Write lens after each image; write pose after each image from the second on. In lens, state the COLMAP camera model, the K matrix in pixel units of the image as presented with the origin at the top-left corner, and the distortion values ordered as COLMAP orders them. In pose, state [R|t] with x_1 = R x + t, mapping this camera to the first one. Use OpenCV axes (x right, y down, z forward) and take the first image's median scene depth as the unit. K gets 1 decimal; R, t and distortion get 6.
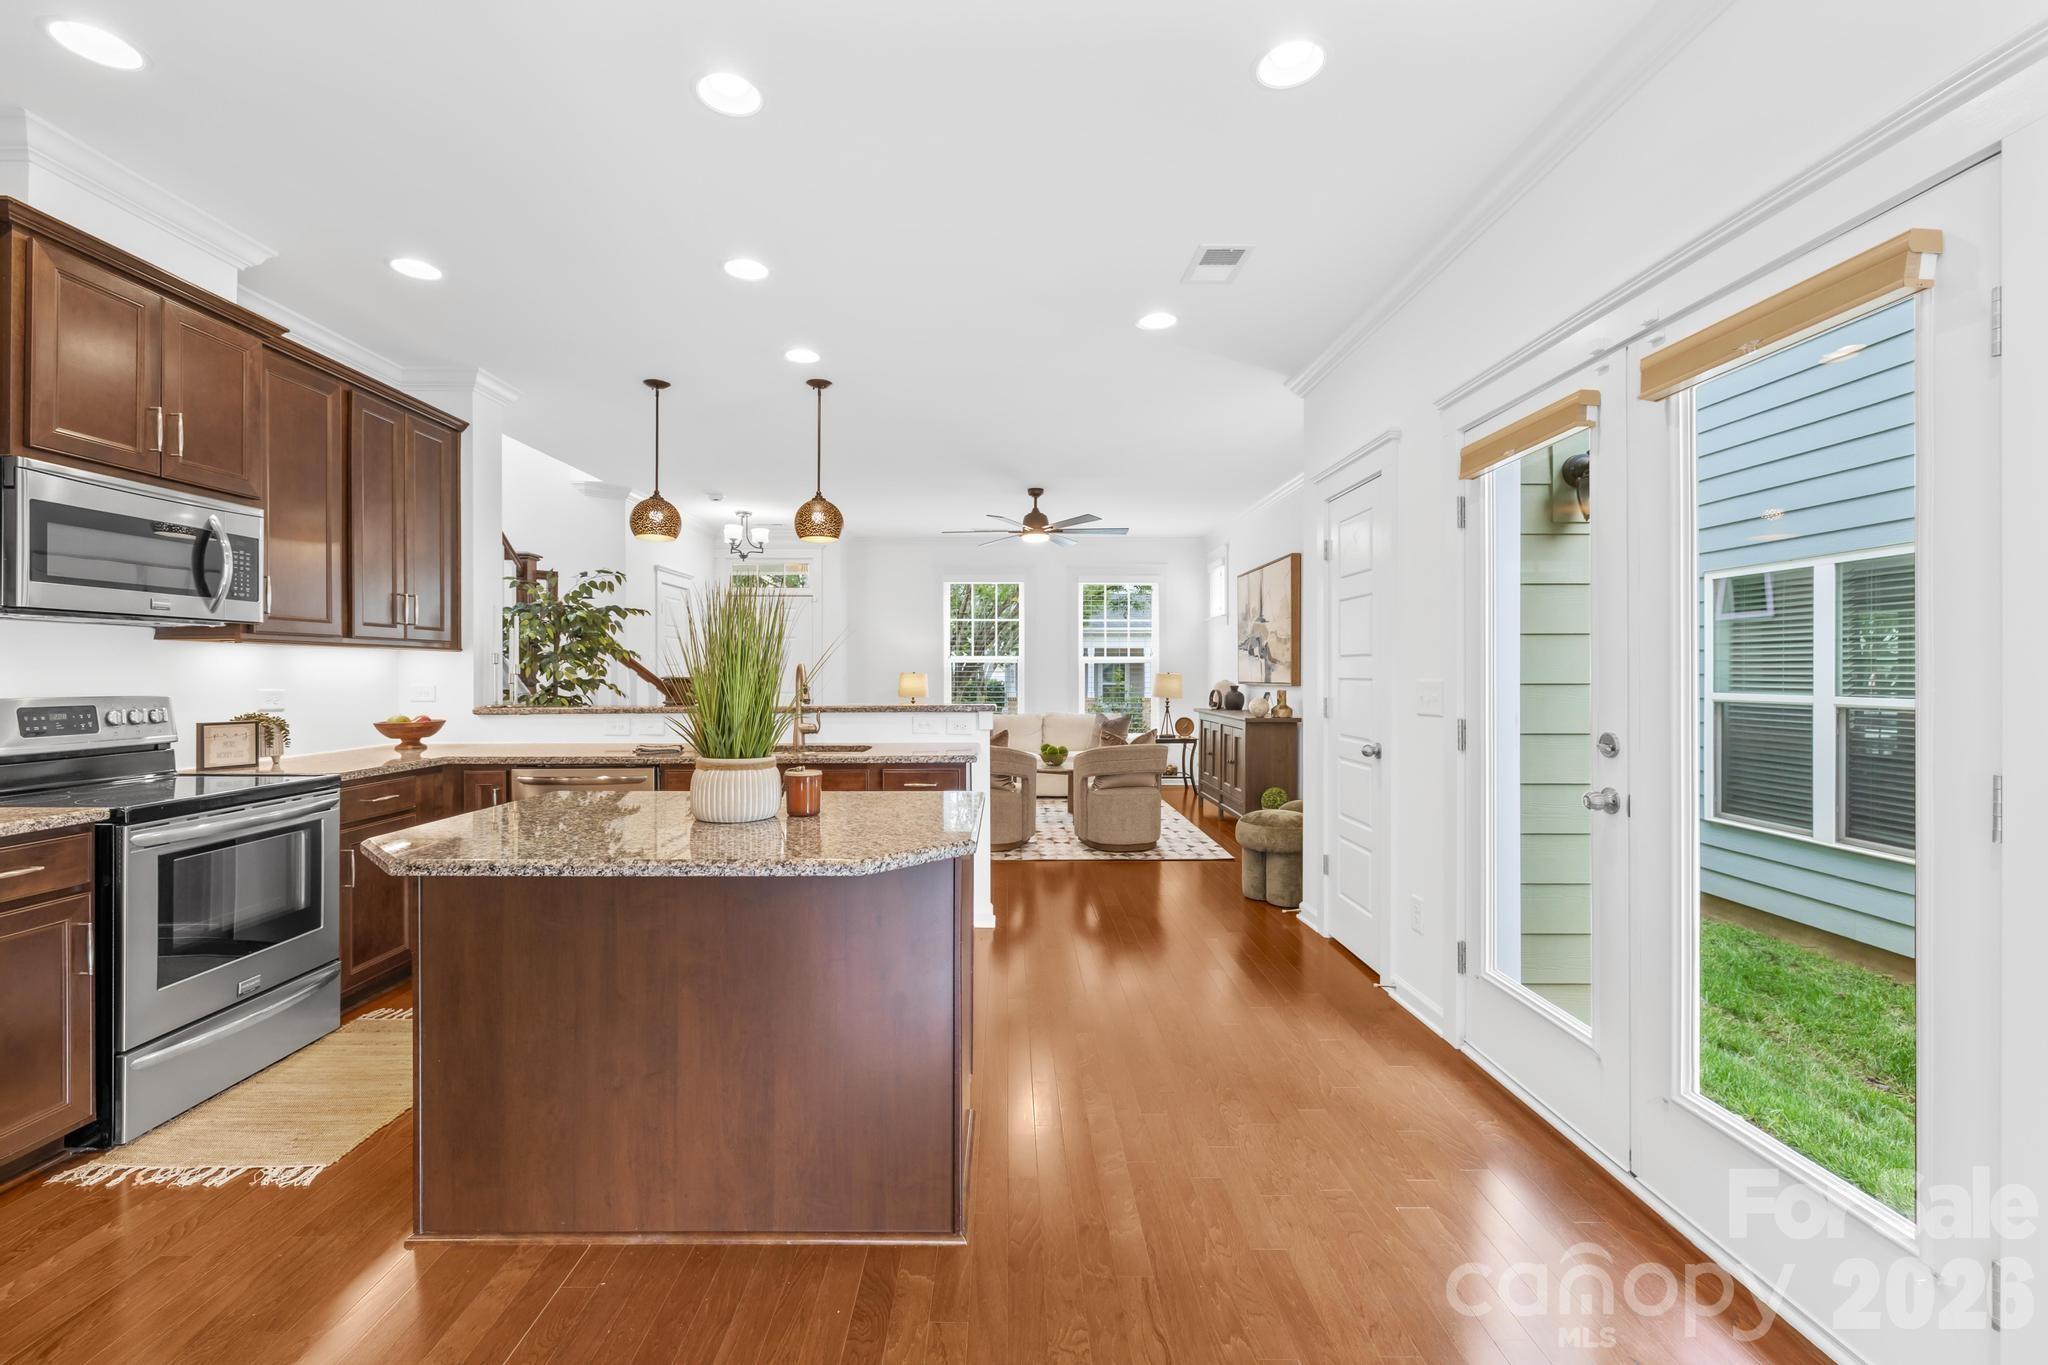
lens RADIAL K [[861.7, 0, 1026.2], [0, 861.7, 665.8], [0, 0, 1]] dist [-0.000368, -0.000175]
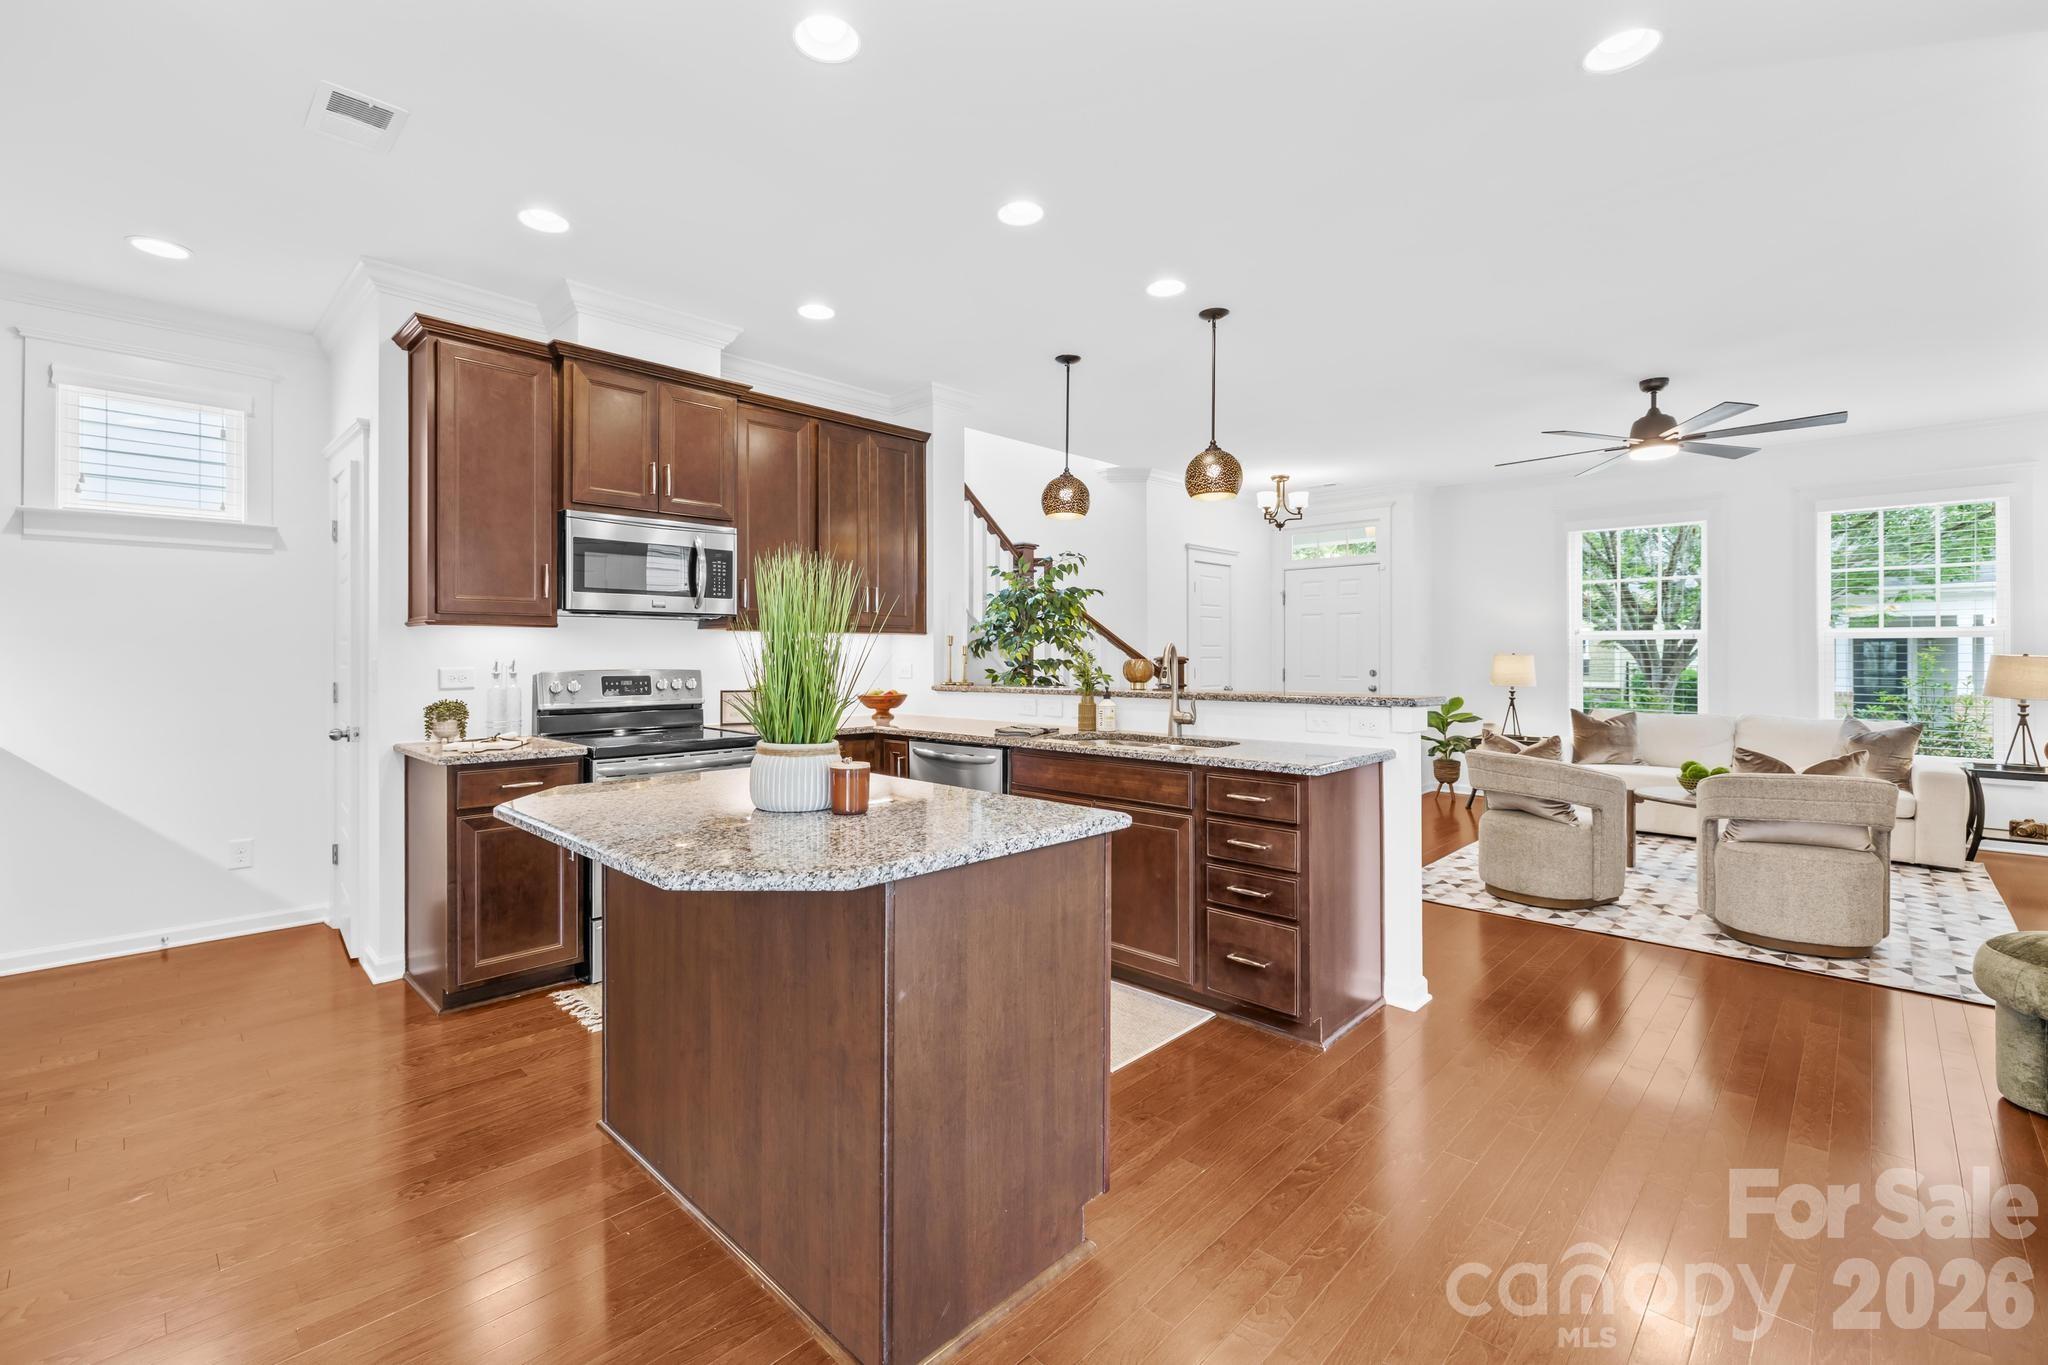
lens RADIAL K [[898.7, 0, 986.8], [0, 898.7, 645.7], [0, 0, 1]] dist [-0.001361, -0.000118]
pose [[0.692937, -0.007090, -0.720963, 0.266575], [0.005275, 0.999975, -0.004763, 0.003933], [0.720979, -0.000503, 0.692957, 0.244741]]
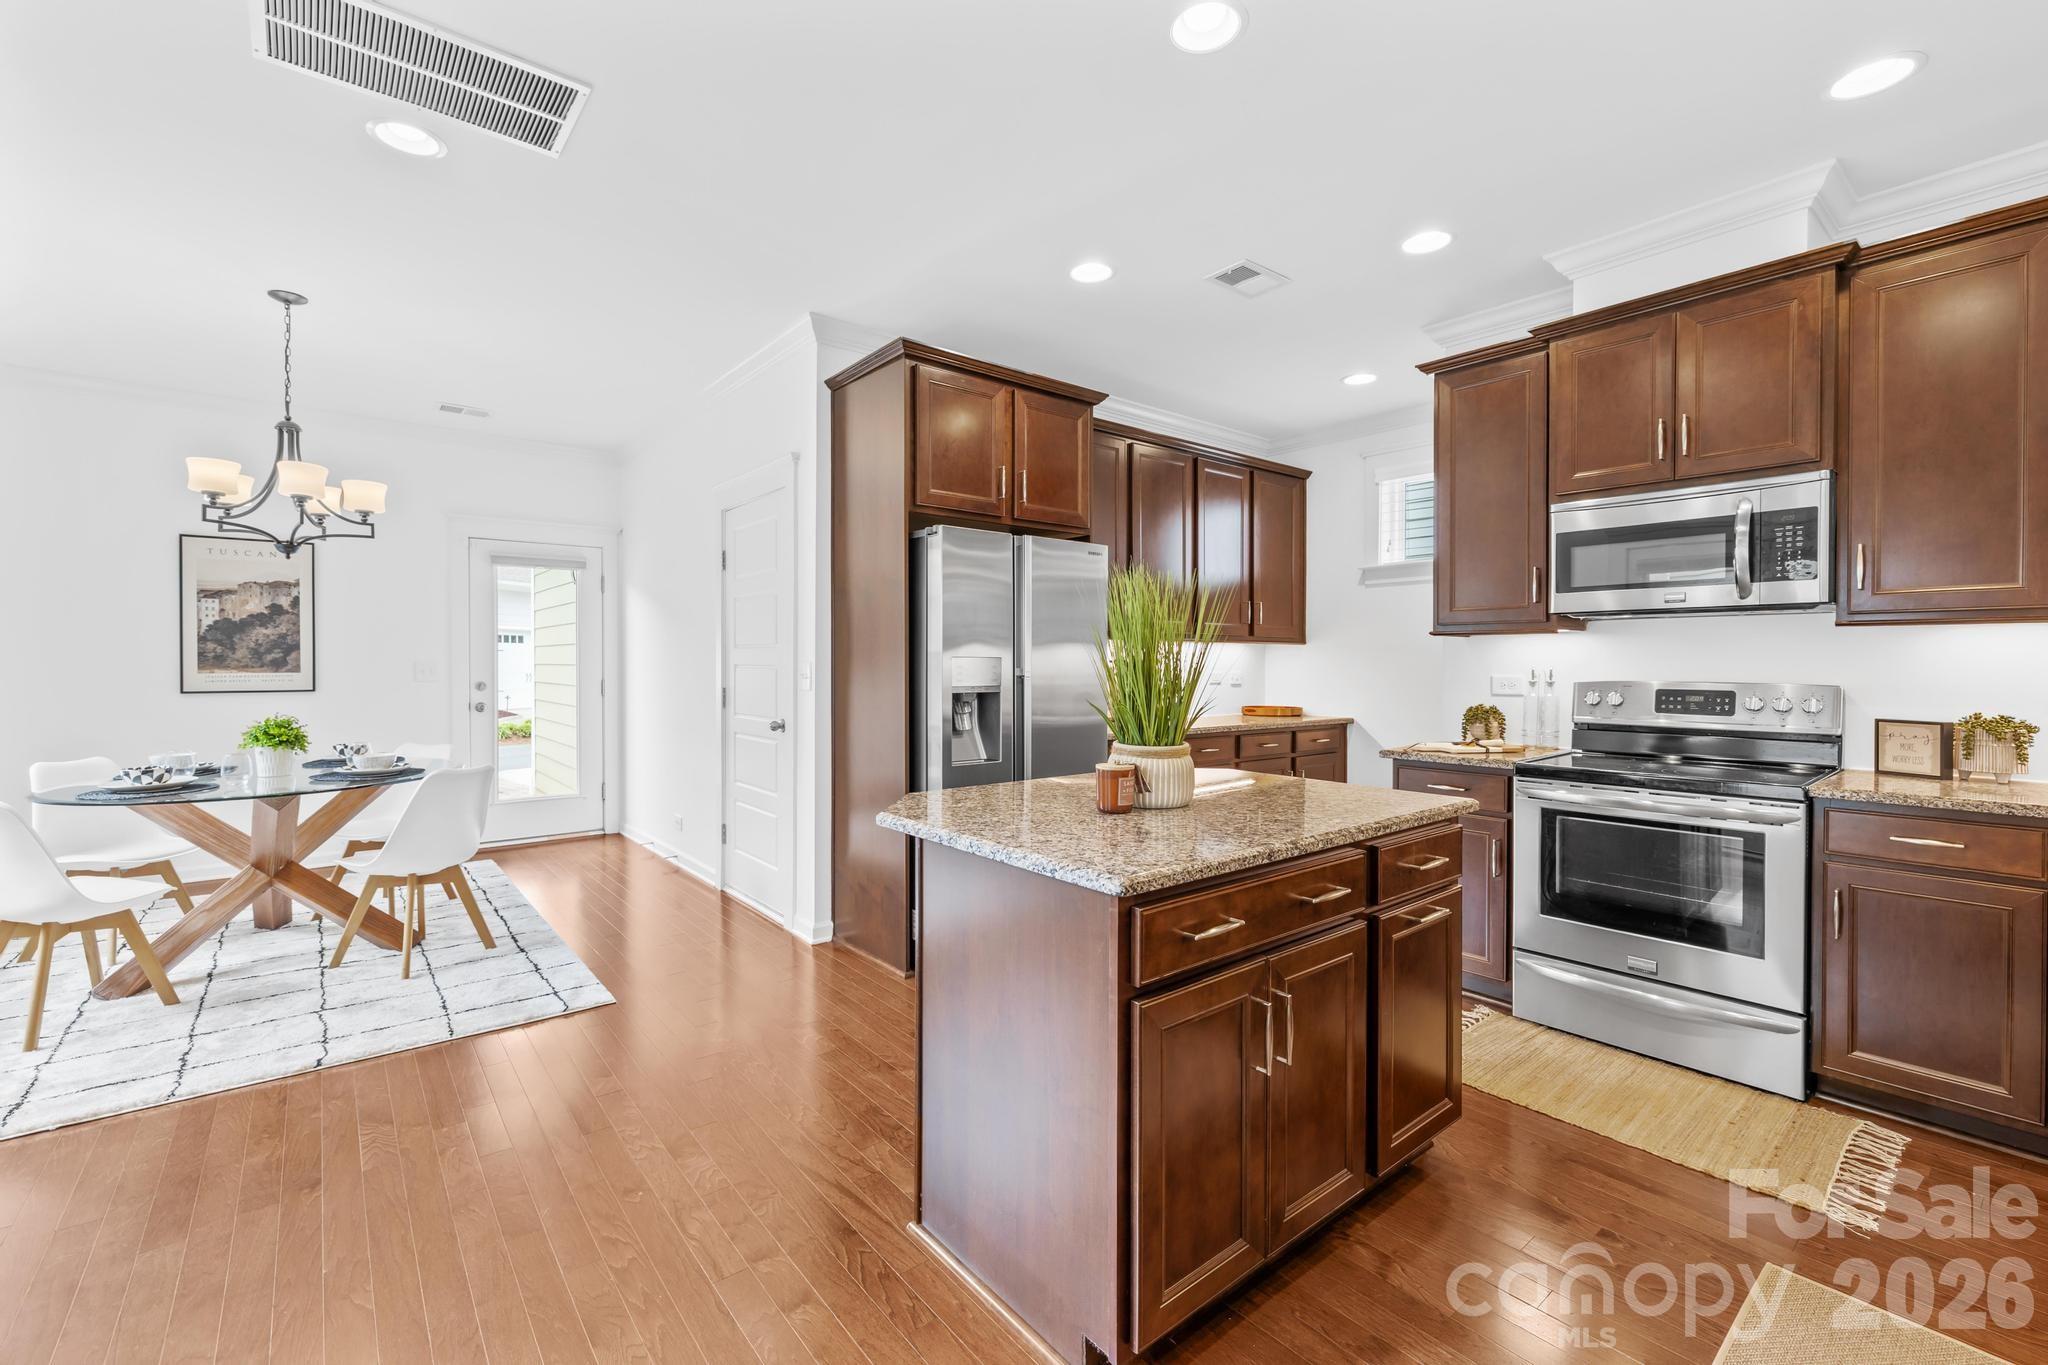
lens RADIAL K [[859.4, 0, 1003.2], [0, 859.4, 672.0], [0, 0, 1]] dist [-0.000839, 0.000055]
pose [[-0.800048, 0.005779, -0.599908, 0.209249], [0.002719, 0.999978, 0.006008, 0.008736], [0.599930, 0.003175, -0.800046, 0.884697]]
